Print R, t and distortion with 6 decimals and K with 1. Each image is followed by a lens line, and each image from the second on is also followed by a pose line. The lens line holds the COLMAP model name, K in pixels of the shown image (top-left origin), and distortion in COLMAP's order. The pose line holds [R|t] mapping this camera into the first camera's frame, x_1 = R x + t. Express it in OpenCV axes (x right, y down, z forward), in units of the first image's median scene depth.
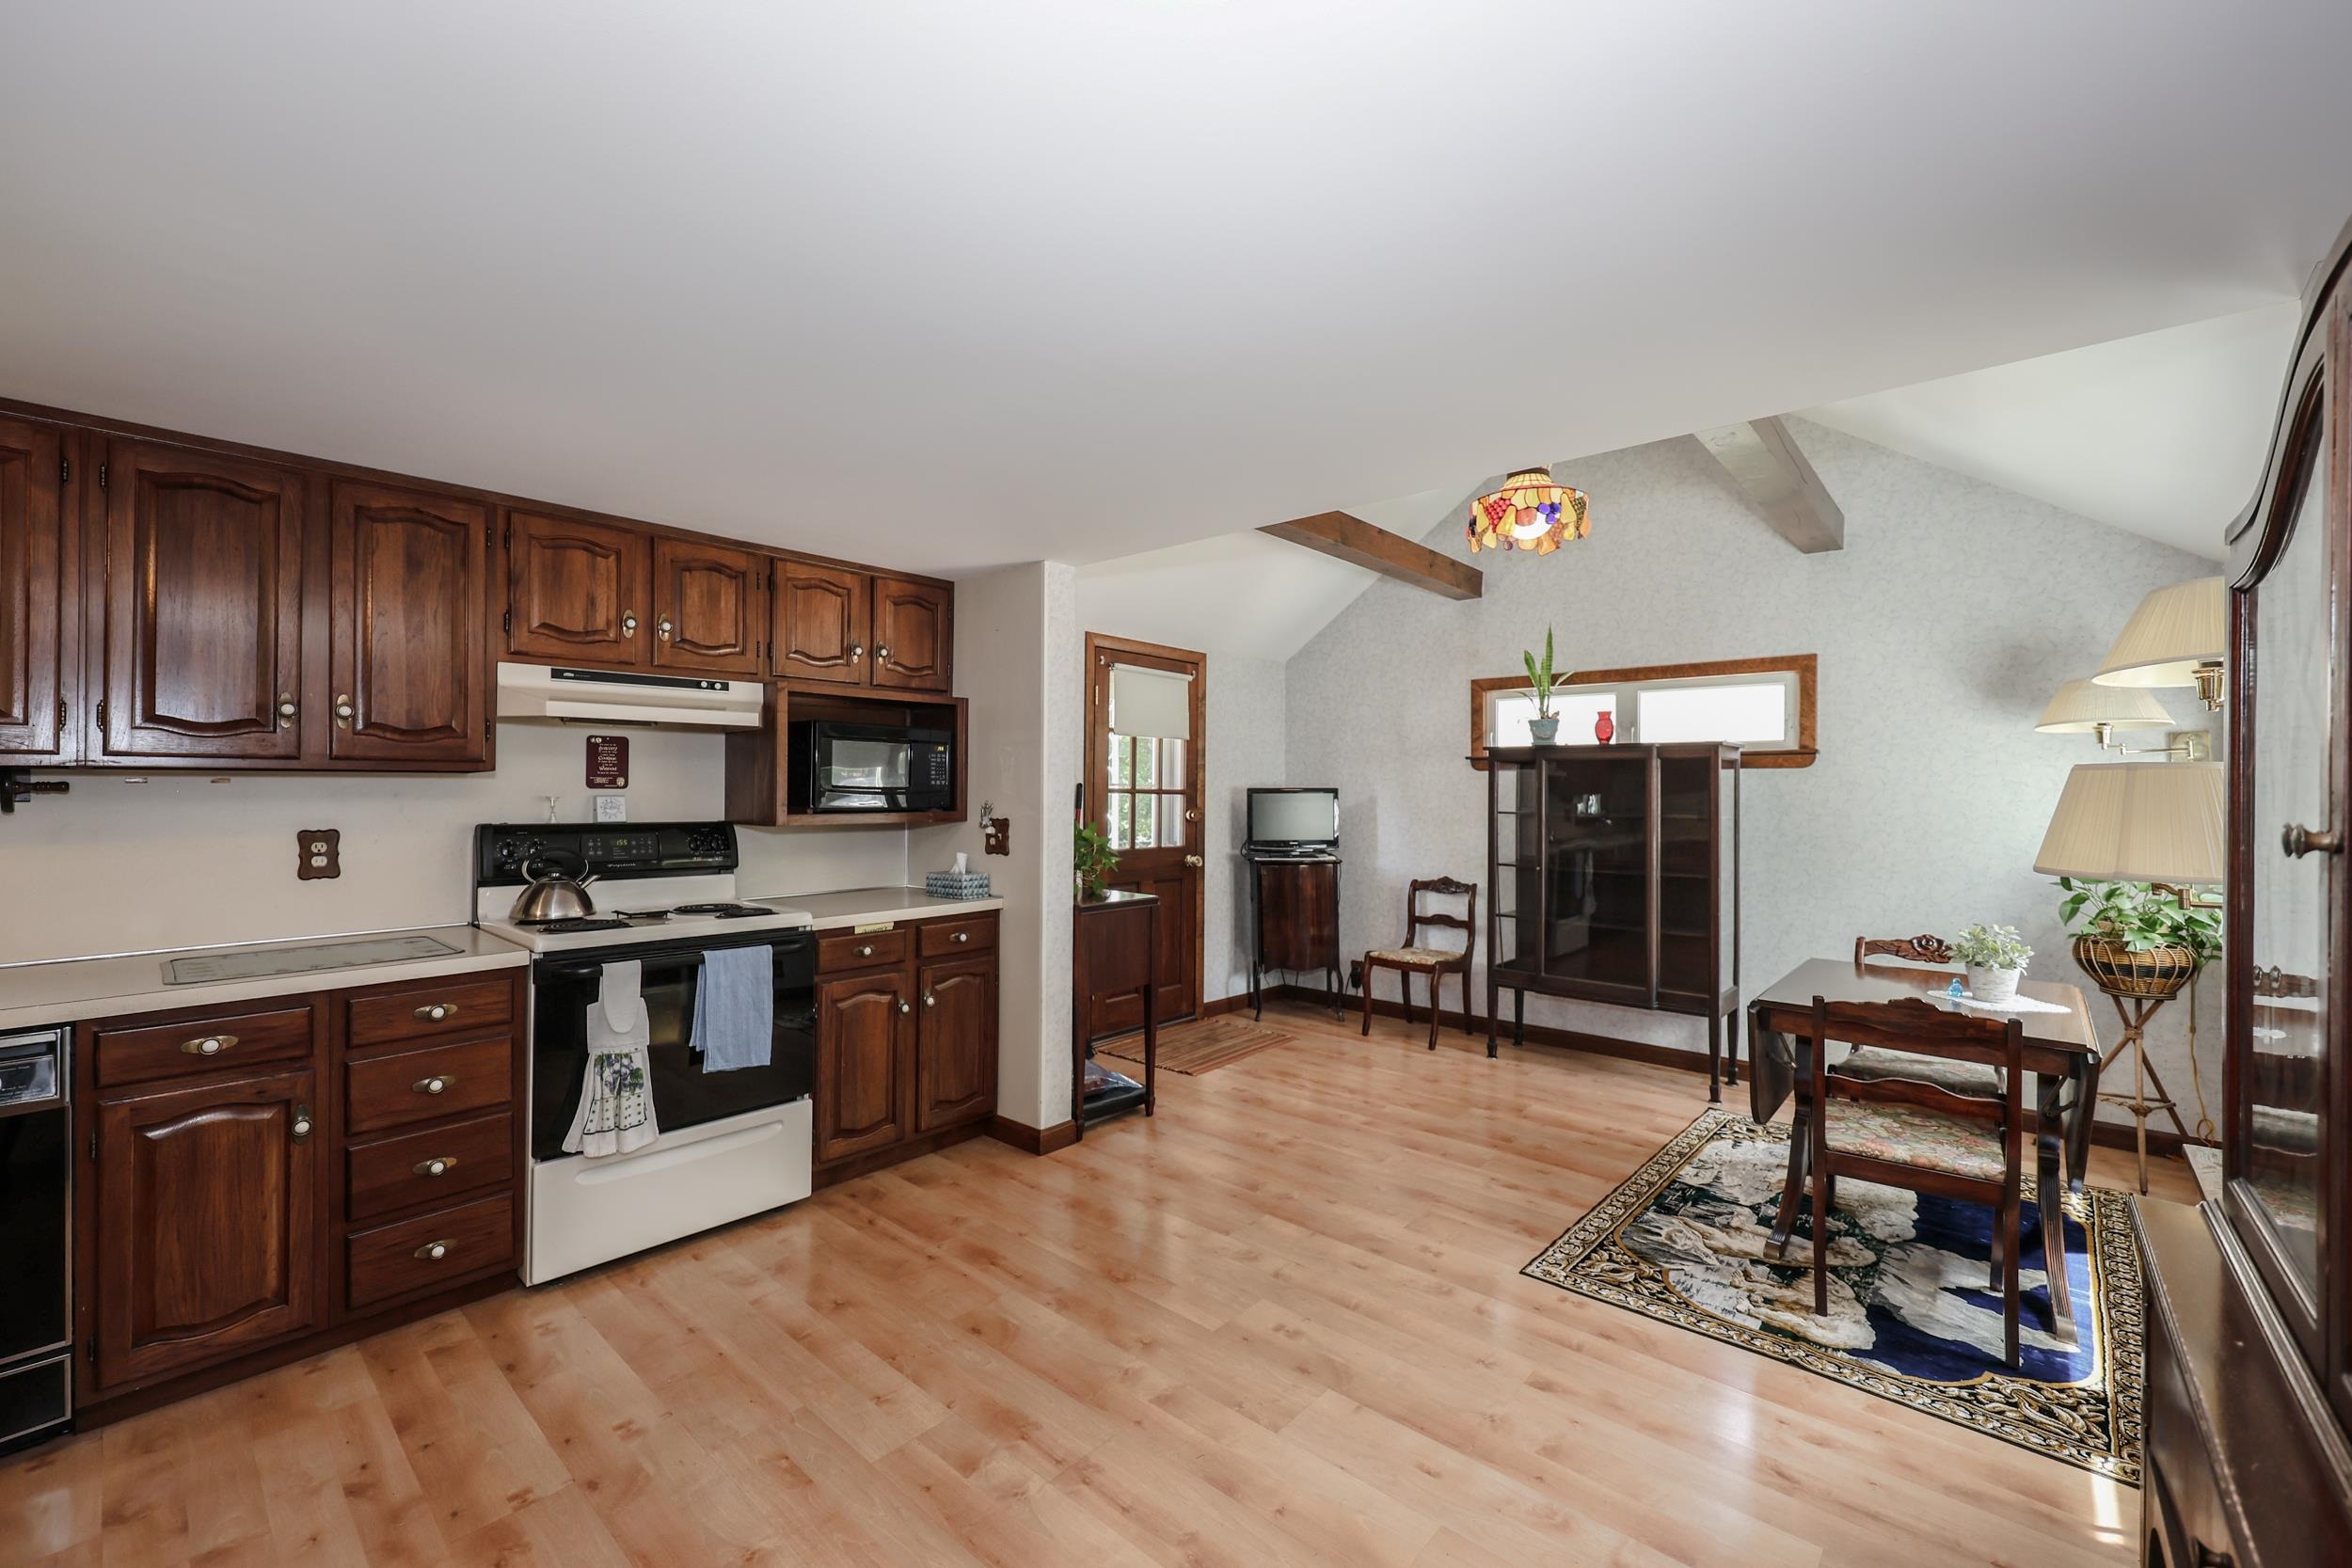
lens RADIAL K [[942.0, 0, 1168.3], [0, 942.0, 784.8], [0, 0, 1]] dist [-0.000844, -0.000028]
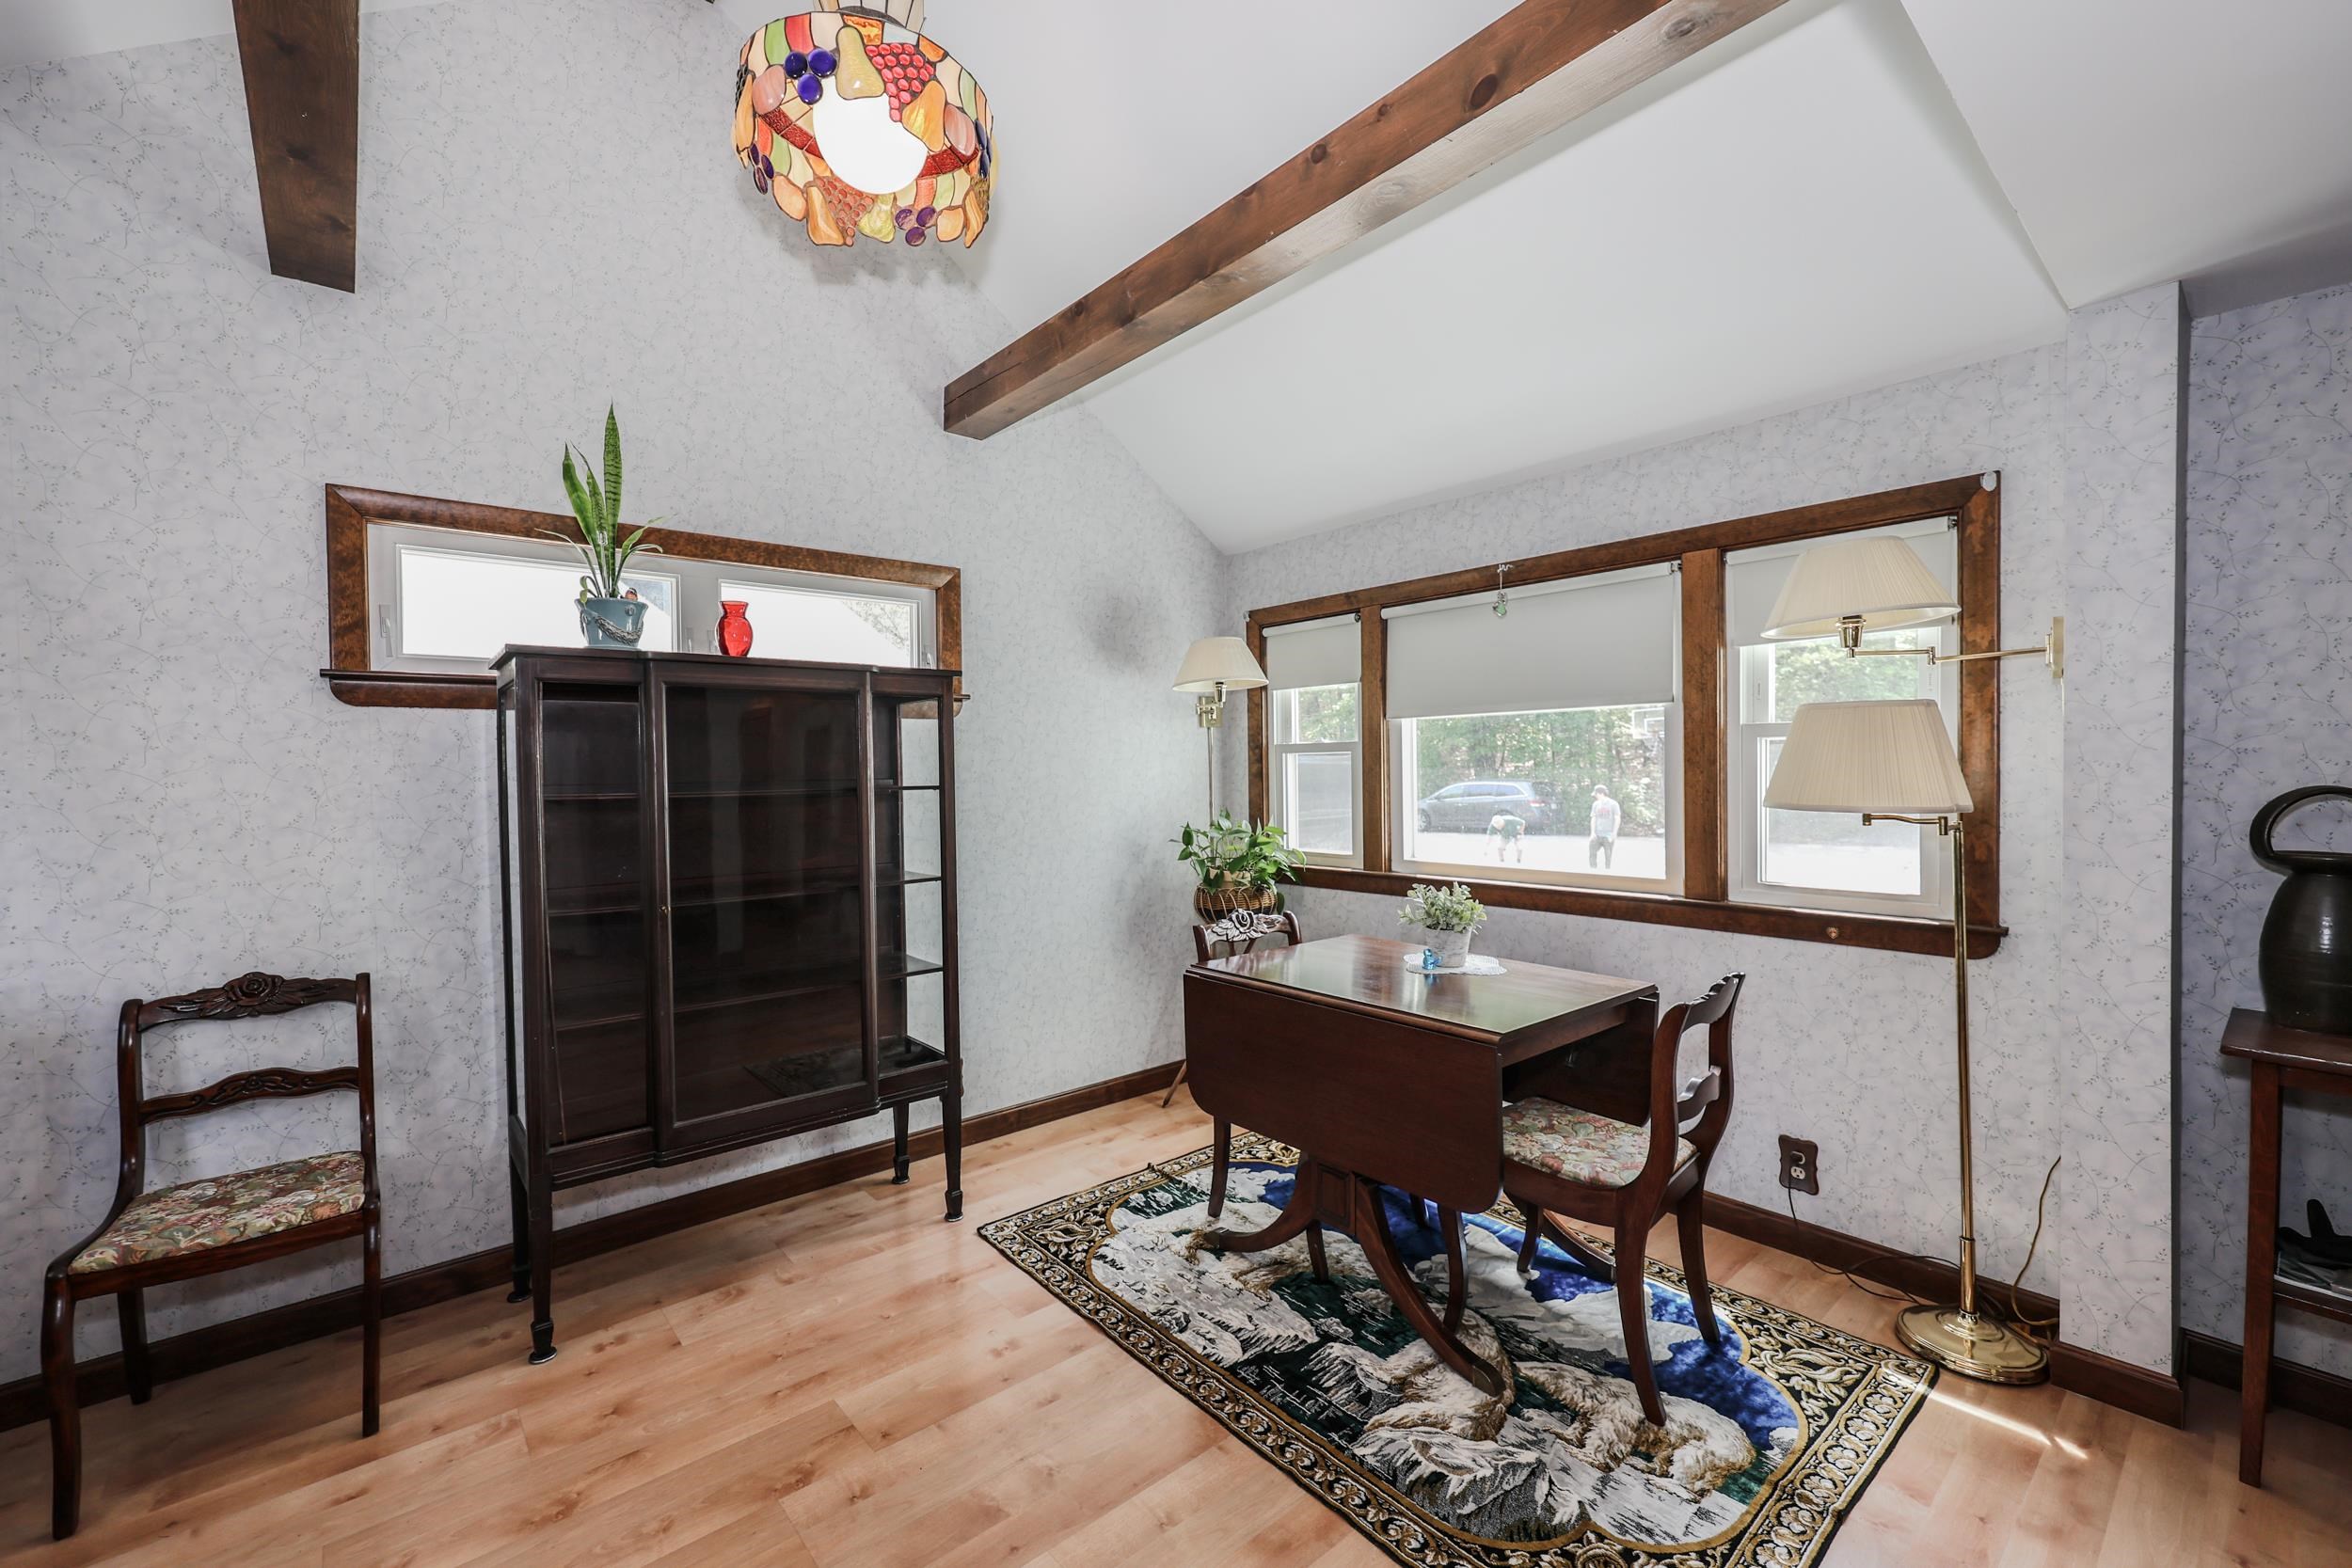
lens RADIAL K [[970.9, 0, 1171.2], [0, 970.9, 778.8], [0, 0, 1]] dist [0.001875, 0.000194]
pose [[0.136074, -0.022137, 0.990451, -0.086835], [0.009390, 0.999734, 0.021055, 0.019110], [-0.990654, 0.006435, 0.136245, 0.923947]]
